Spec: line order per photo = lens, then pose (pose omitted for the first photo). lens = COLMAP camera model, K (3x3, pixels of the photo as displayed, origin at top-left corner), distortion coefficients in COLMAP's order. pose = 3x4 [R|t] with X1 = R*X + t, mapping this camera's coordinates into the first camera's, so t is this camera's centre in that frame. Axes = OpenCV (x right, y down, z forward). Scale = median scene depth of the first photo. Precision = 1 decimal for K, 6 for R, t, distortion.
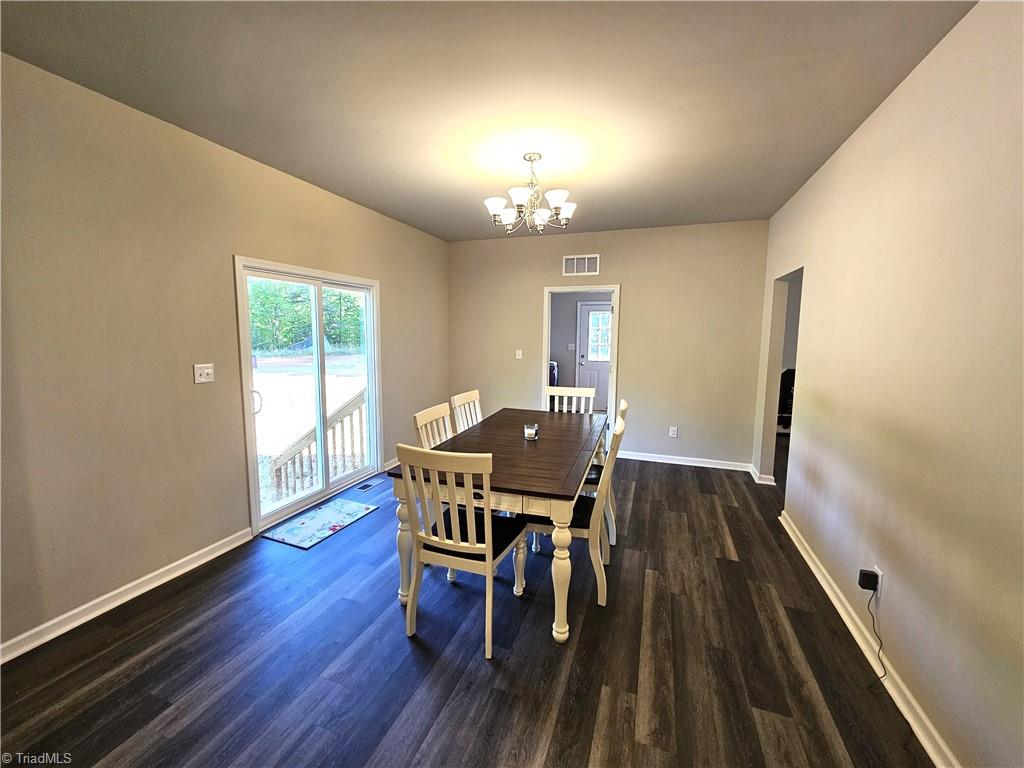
lens RADIAL K [[425.5, 0, 507.2], [0, 425.5, 378.2], [0, 0, 1]] dist [-0.001416, 0.002546]
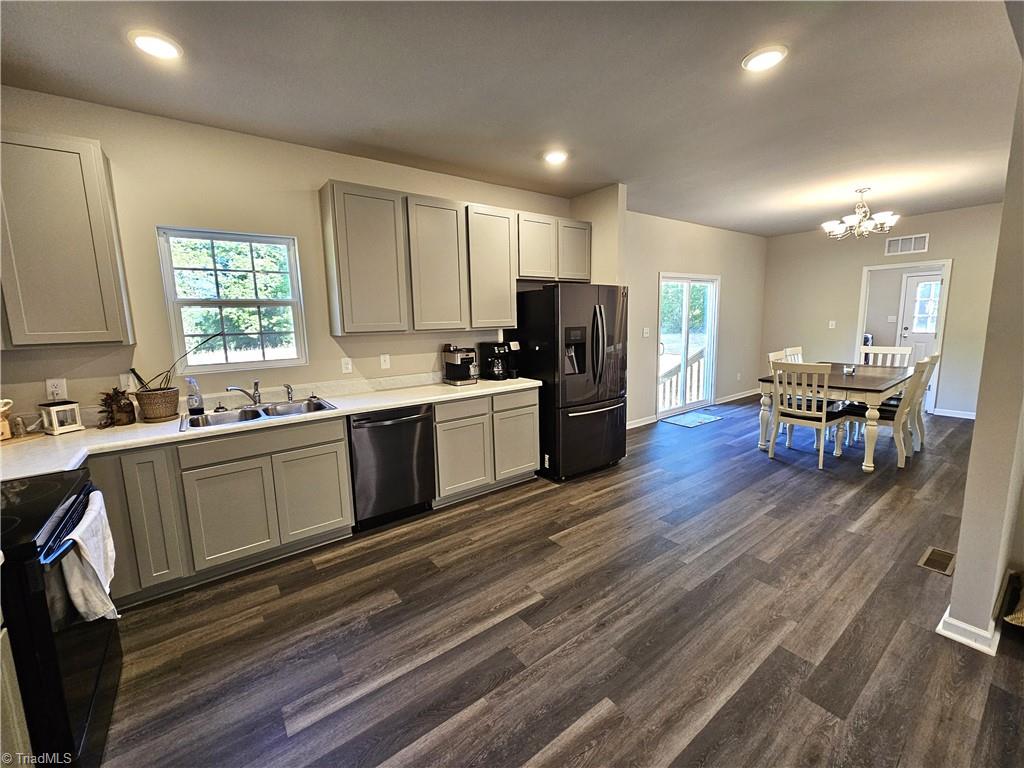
lens RADIAL K [[425.5, 0, 507.2], [0, 425.5, 378.2], [0, 0, 1]] dist [-0.001416, 0.002546]
pose [[0.832973, 0.050765, -0.550980, -0.121433], [-0.027144, 0.998332, 0.050946, 0.107201], [0.552648, -0.027481, 0.832962, -0.940143]]
